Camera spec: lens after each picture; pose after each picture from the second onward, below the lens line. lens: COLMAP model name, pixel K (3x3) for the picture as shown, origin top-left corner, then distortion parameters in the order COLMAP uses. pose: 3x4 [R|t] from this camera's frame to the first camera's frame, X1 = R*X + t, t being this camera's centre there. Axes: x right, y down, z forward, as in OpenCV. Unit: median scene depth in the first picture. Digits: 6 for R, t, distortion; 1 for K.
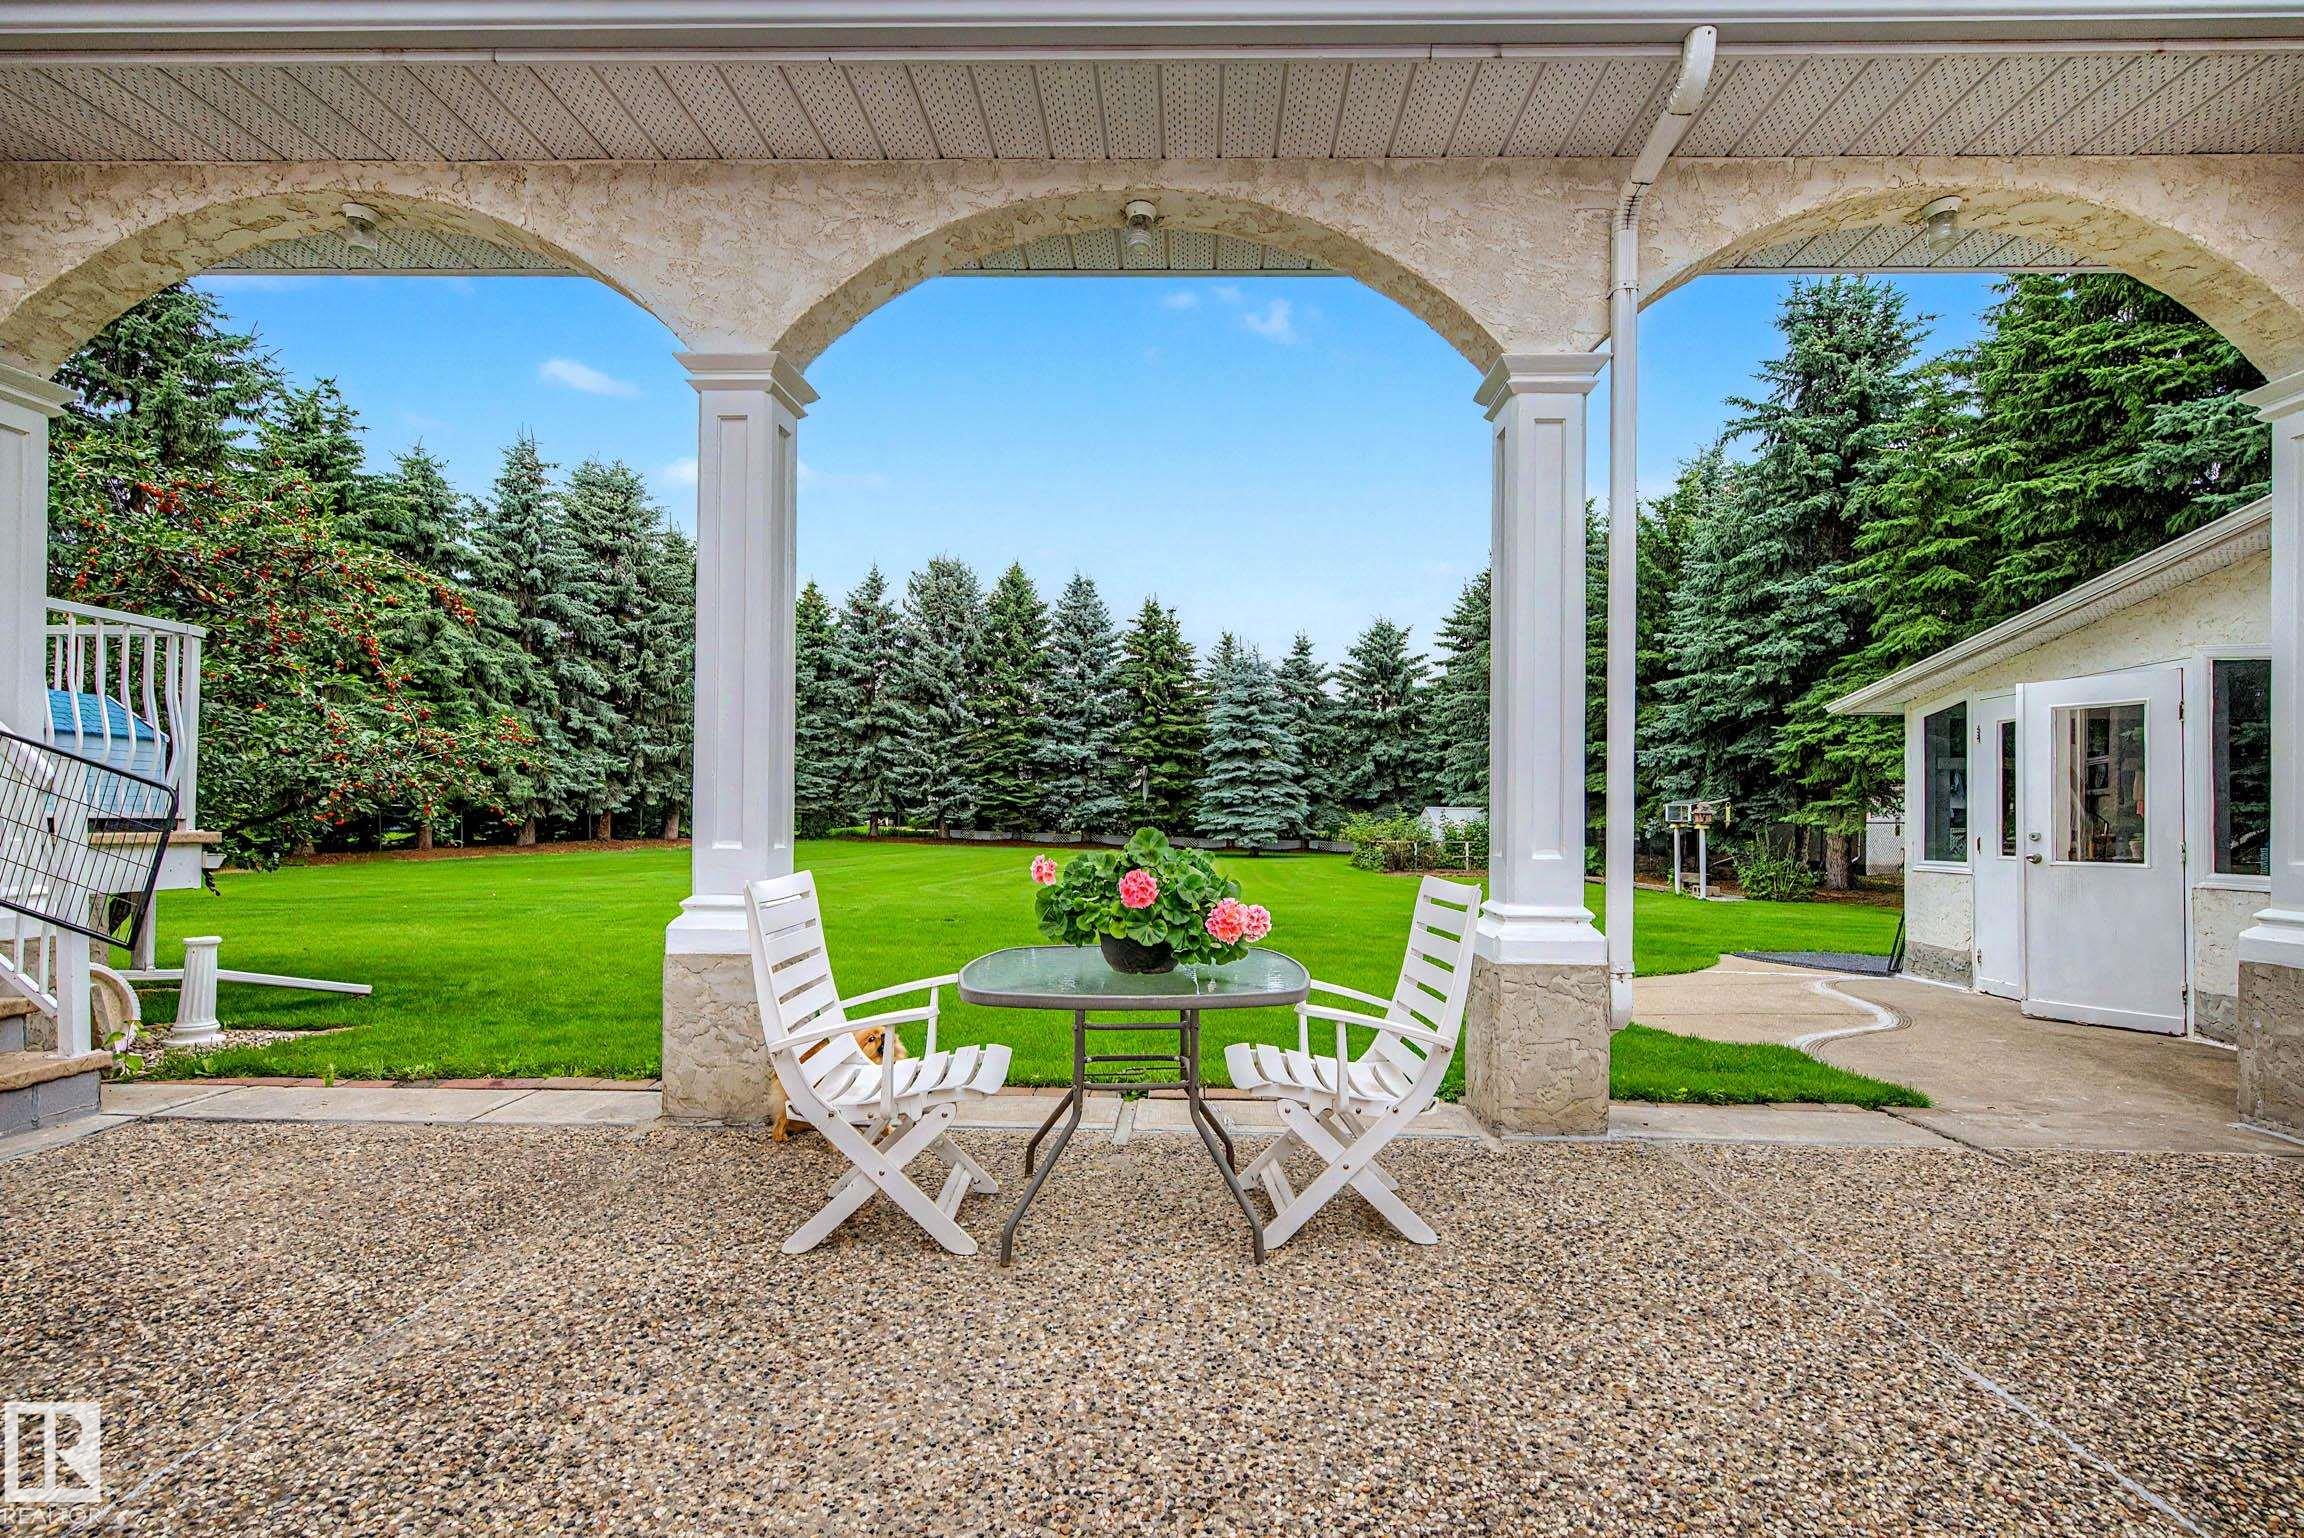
lens RADIAL K [[1000.6, 0, 1179.4], [0, 1000.6, 802.6], [0, 0, 1]] dist [0.004277, 0.000437]
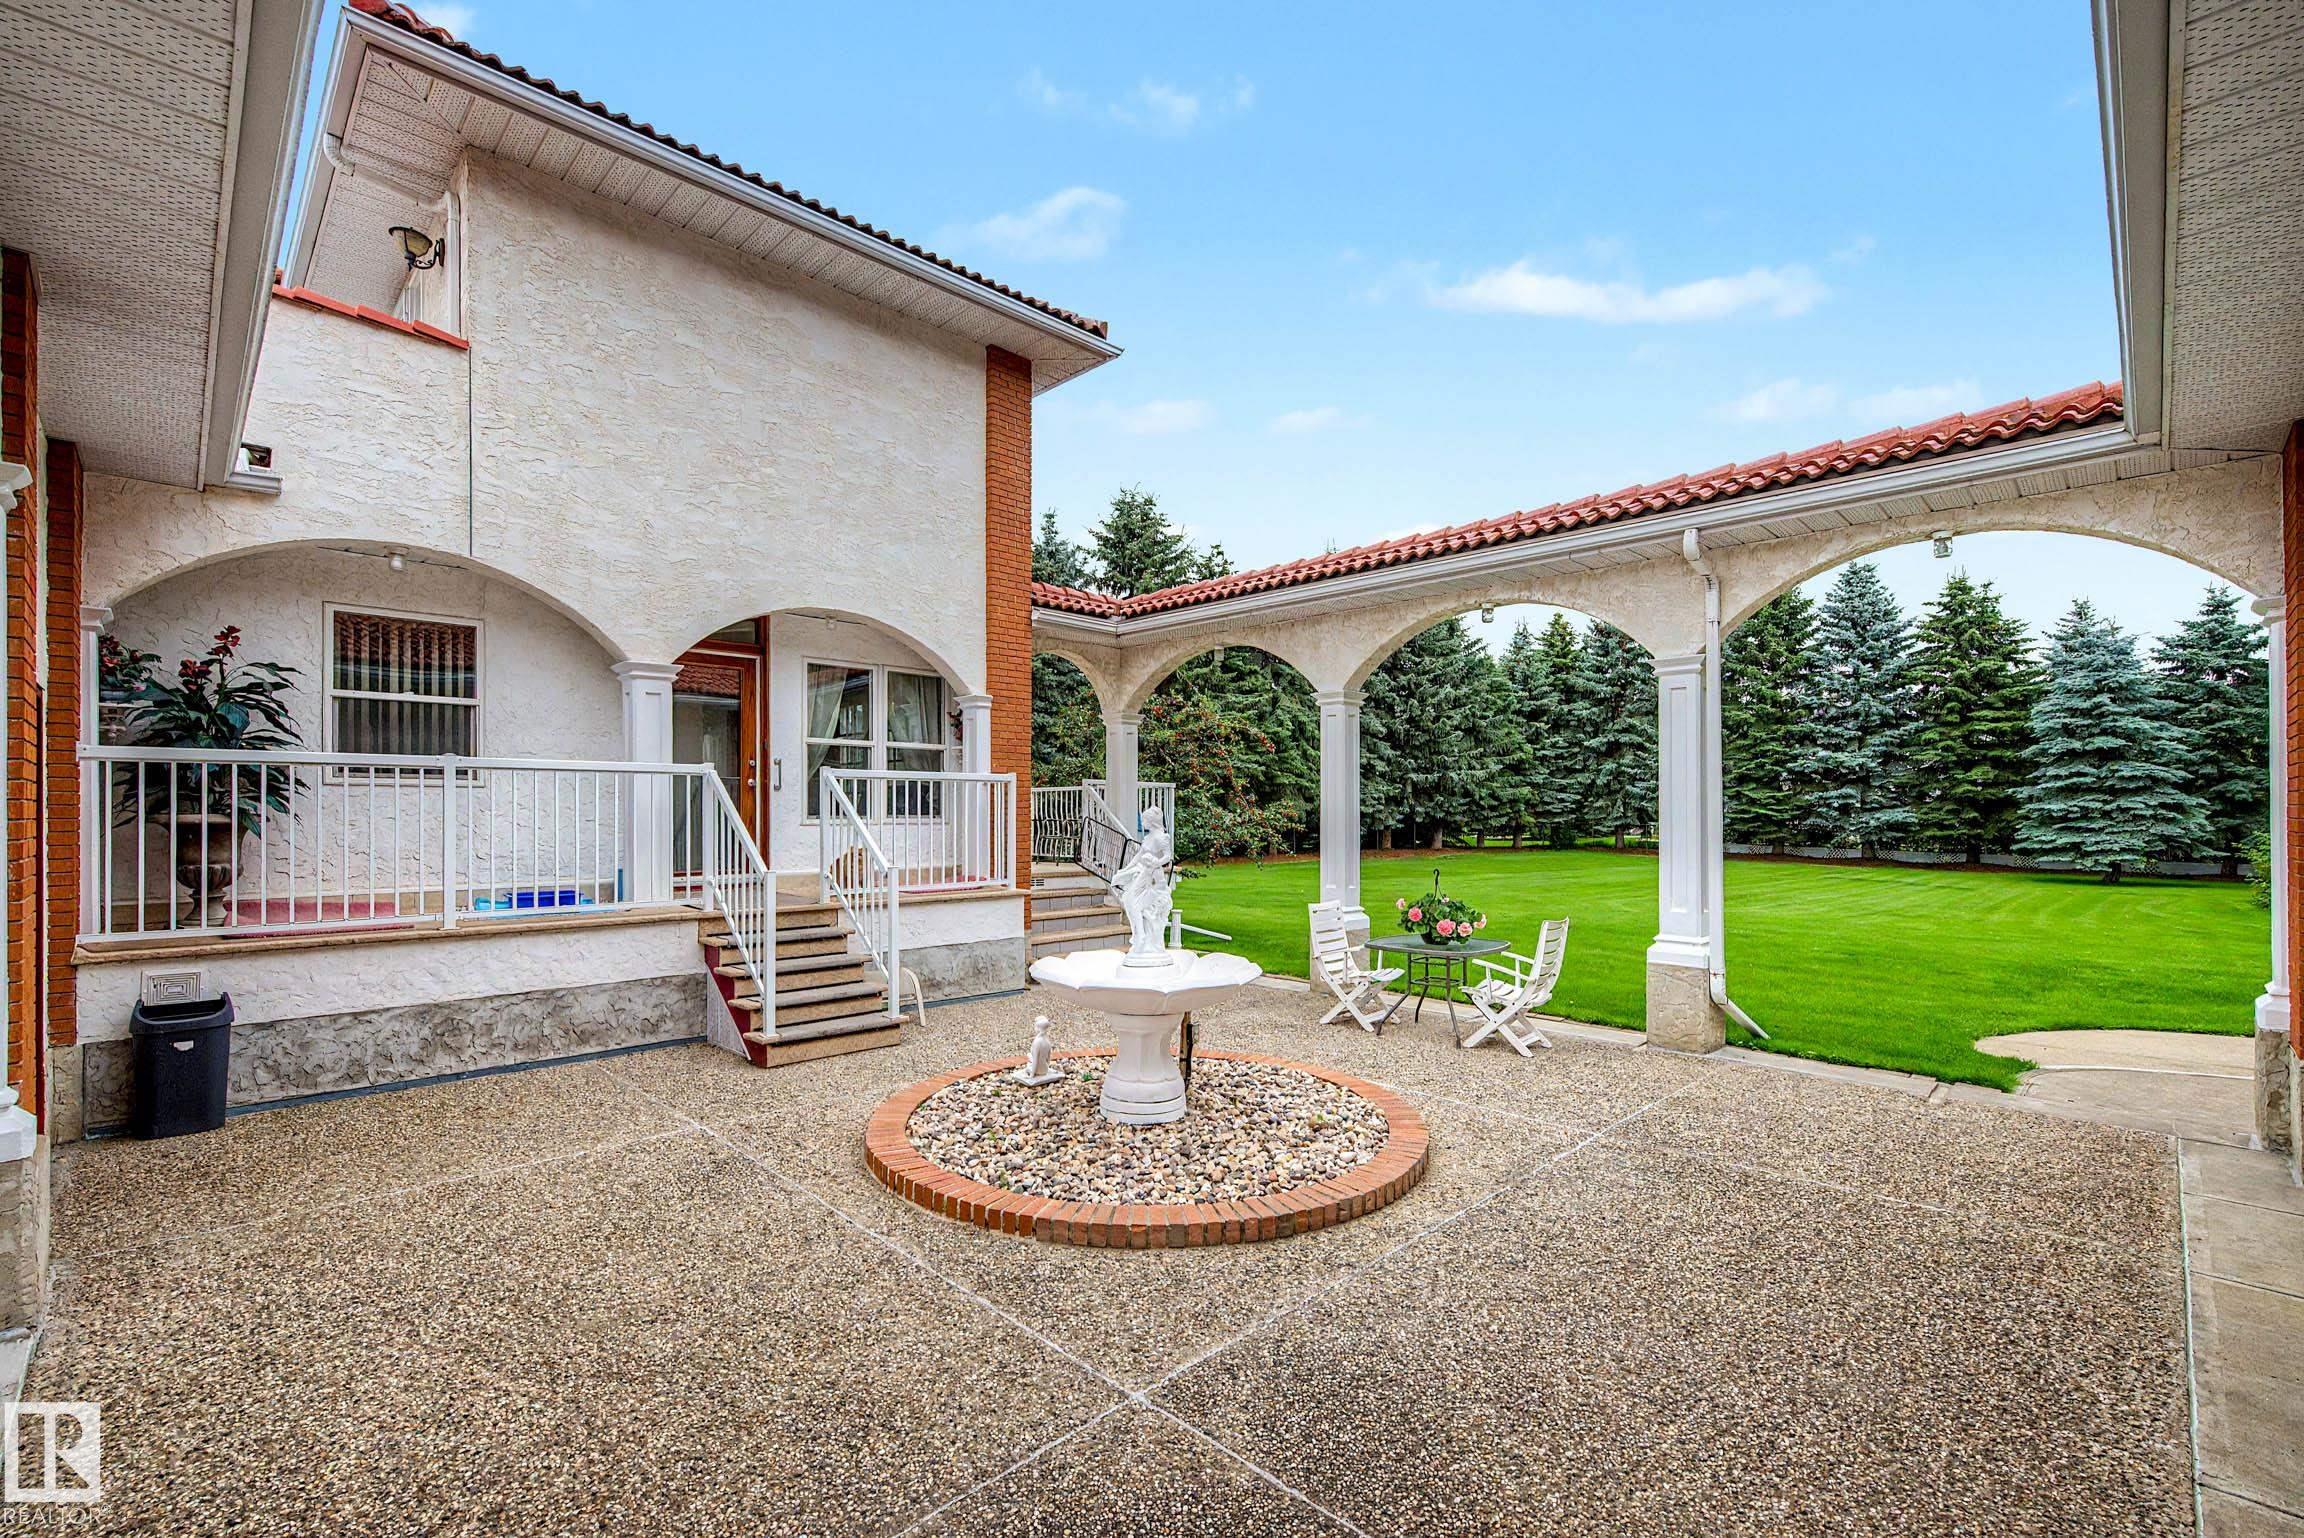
lens RADIAL K [[993.1, 0, 1155.8], [0, 993.1, 809.1], [0, 0, 1]] dist [0.001214, 0.000043]
pose [[0.716842, -0.009383, -0.697173, 0.075730], [0.011675, 0.999931, -0.001454, -0.011853], [0.697138, -0.007098, 0.716902, -0.084907]]
